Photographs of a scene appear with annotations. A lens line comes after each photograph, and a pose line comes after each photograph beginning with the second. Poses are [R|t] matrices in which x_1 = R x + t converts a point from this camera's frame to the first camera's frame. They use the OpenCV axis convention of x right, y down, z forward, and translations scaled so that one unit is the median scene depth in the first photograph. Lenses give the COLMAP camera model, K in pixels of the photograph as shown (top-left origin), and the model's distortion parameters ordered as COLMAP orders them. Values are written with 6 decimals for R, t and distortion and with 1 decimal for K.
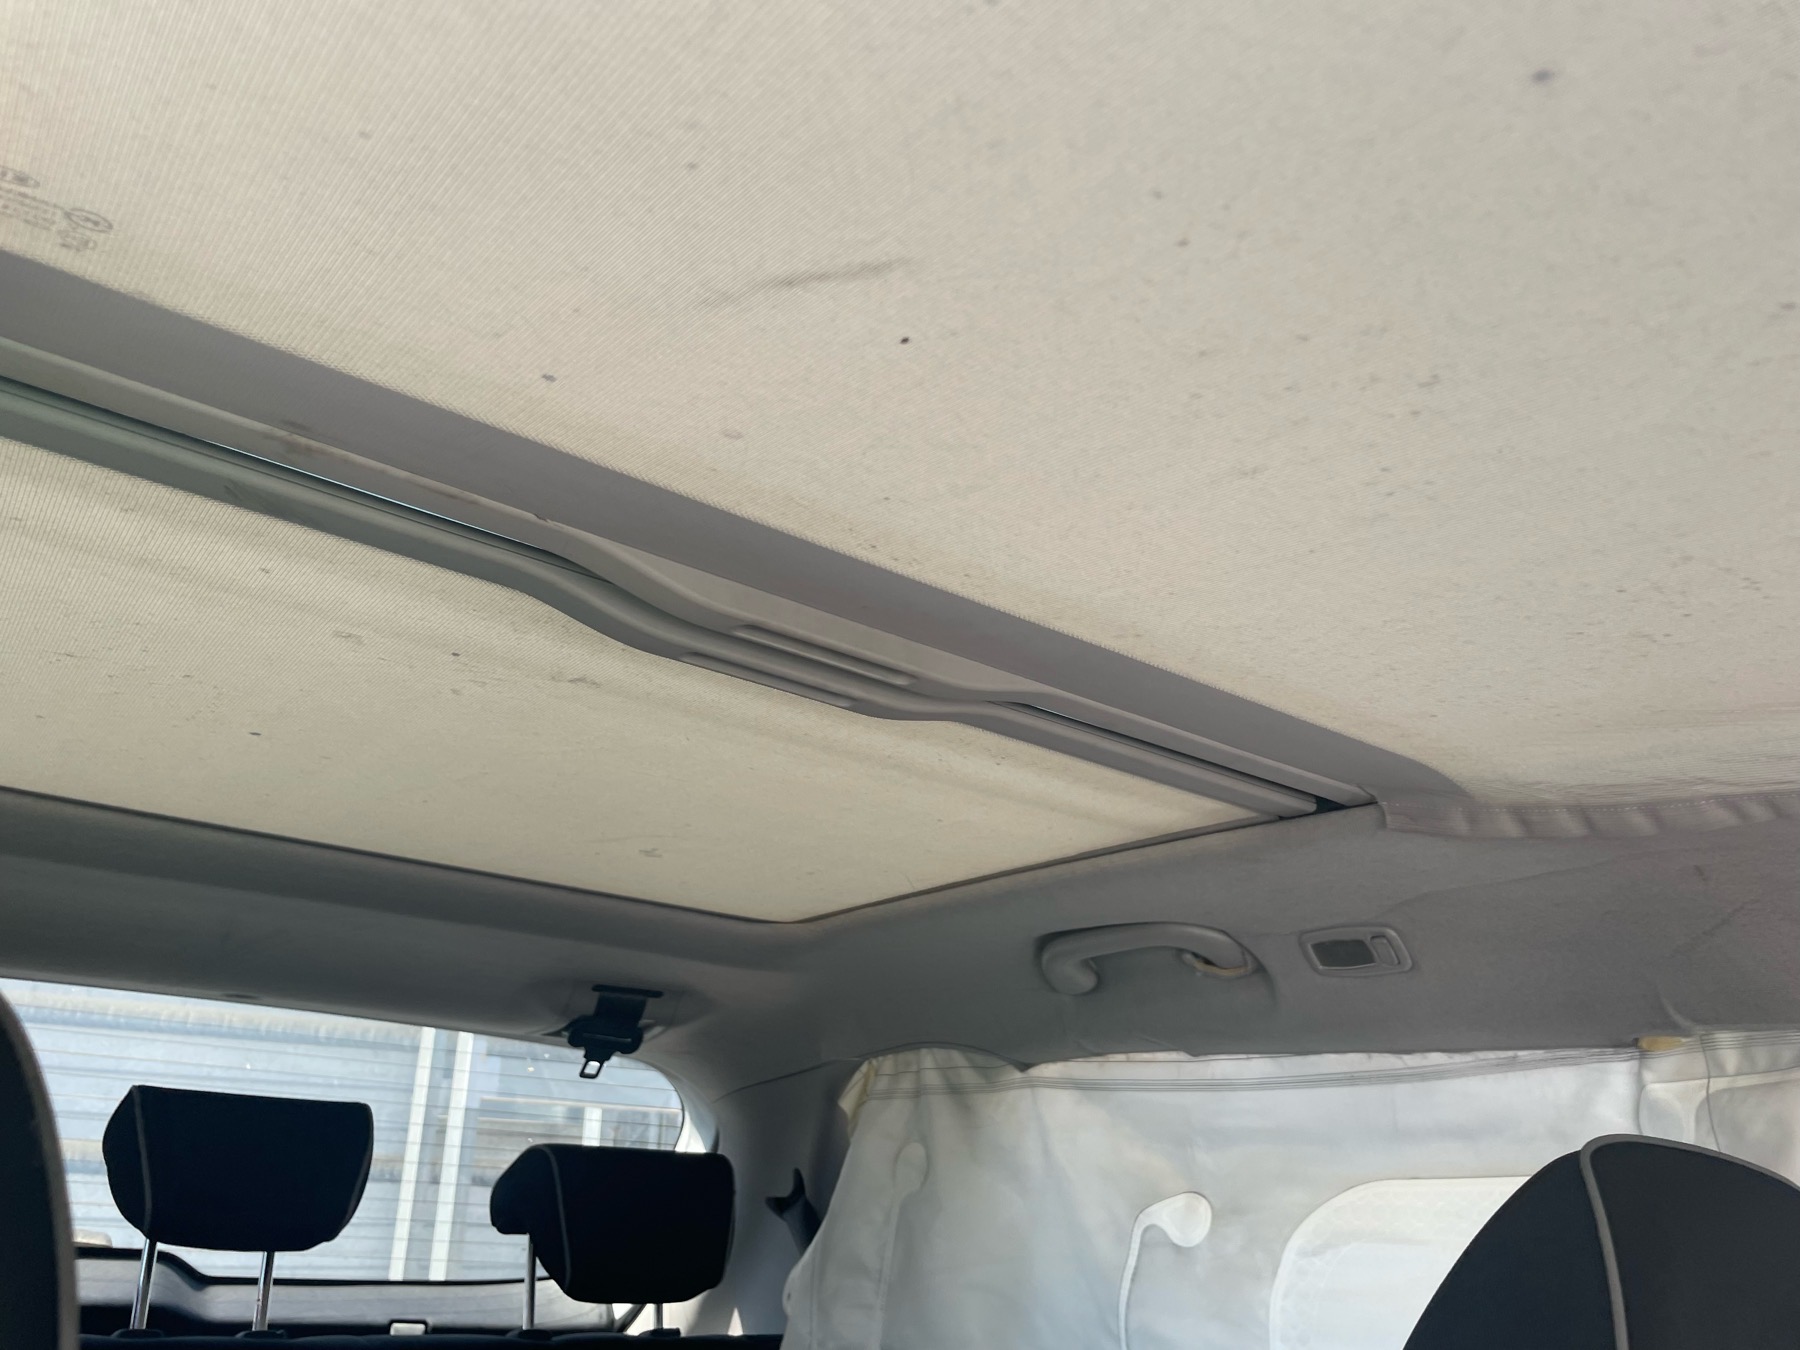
lens RADIAL K [[1341.9, 0, 889.3], [0, 1341.9, 656.6], [0, 0, 1]] dist [0.070117, -0.088924]
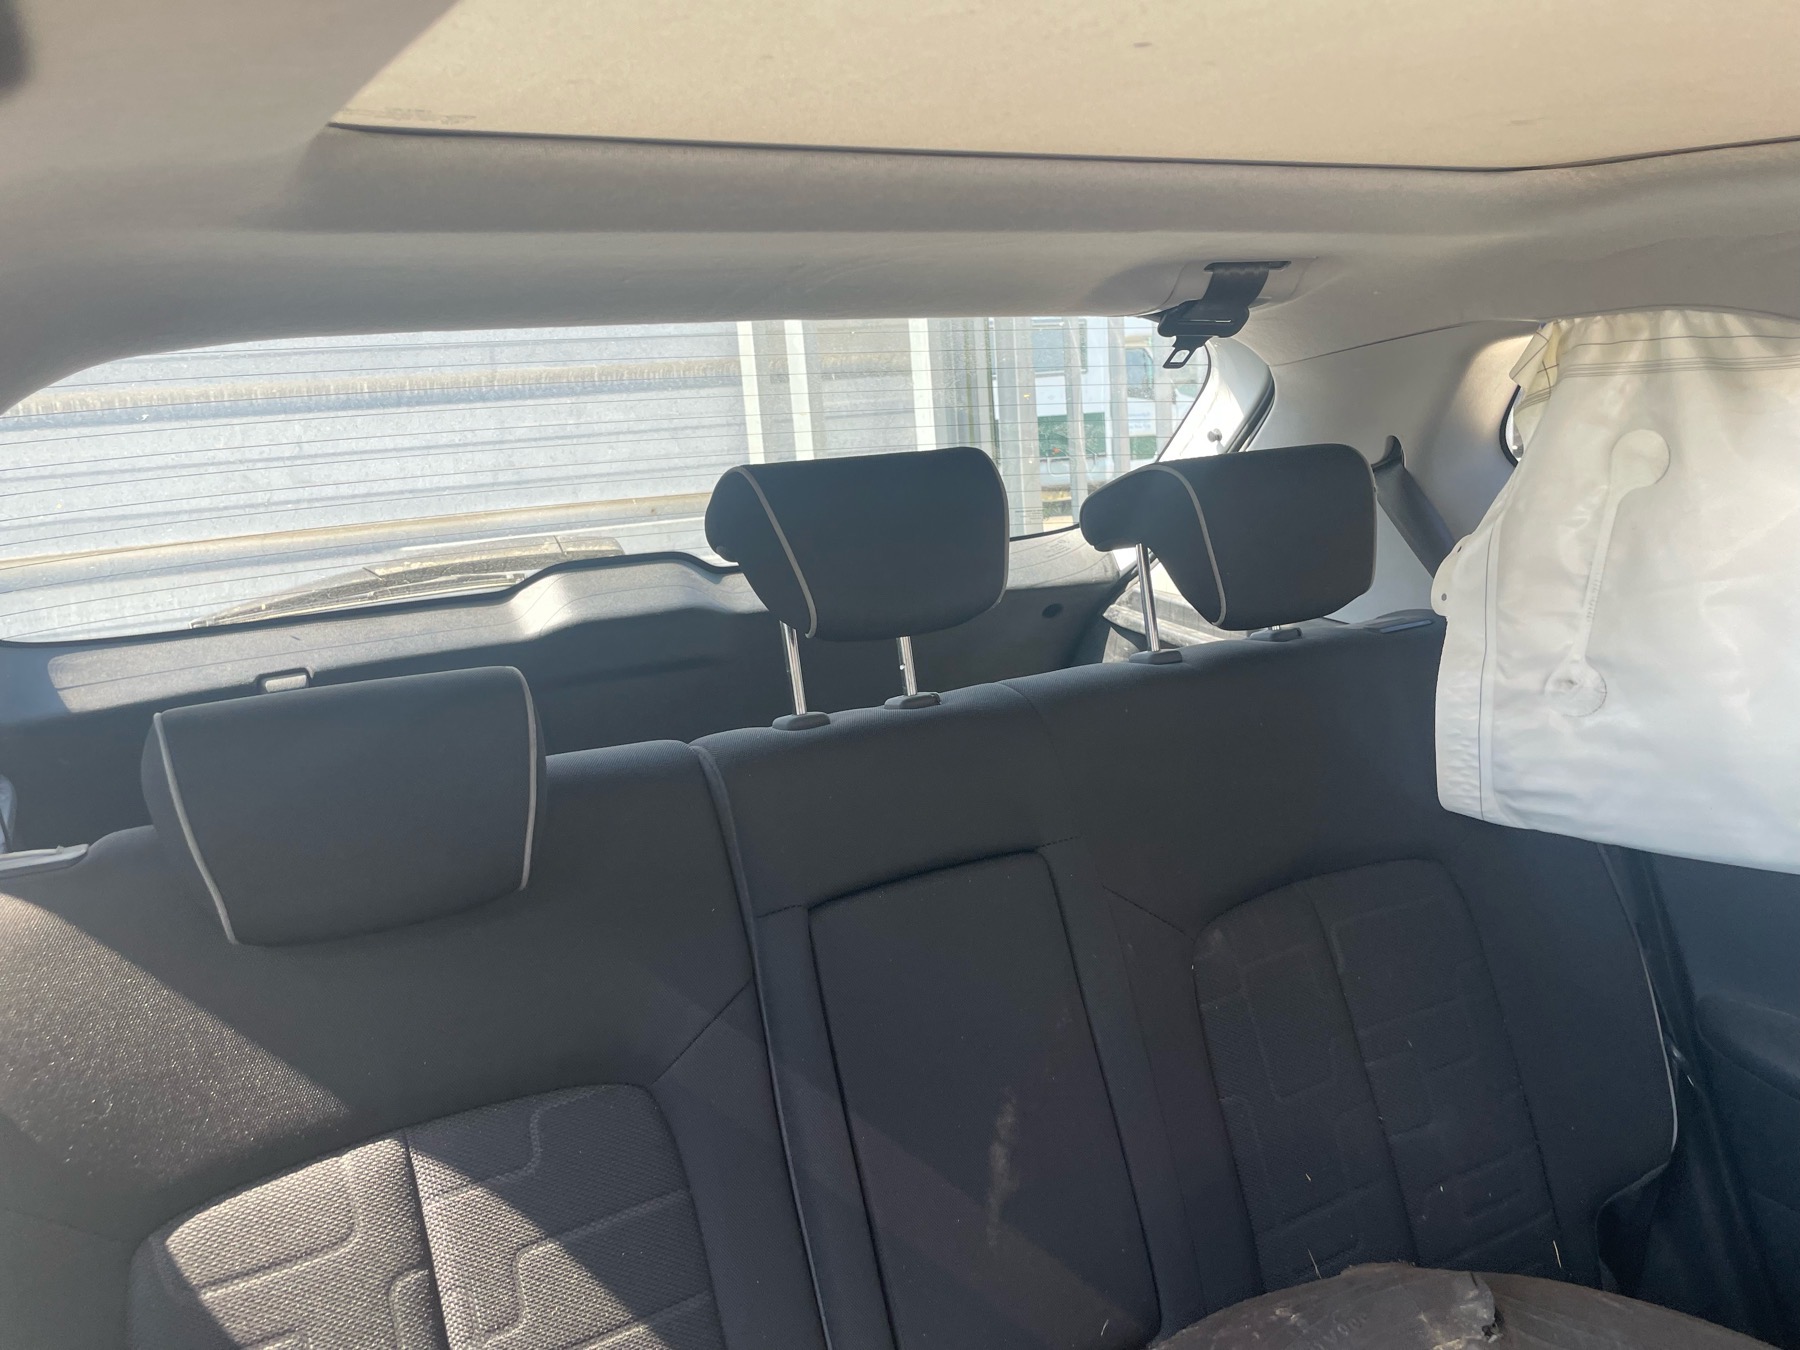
lens RADIAL K [[1374.6, 0, 881.7], [0, 1374.6, 663.5], [0, 0, 1]] dist [0.087168, -0.115017]
pose [[0.987818, -0.035750, -0.151452, -0.349119], [0.117859, 0.807382, 0.578137, -0.055330], [0.101611, -0.588944, 0.801760, 0.275353]]
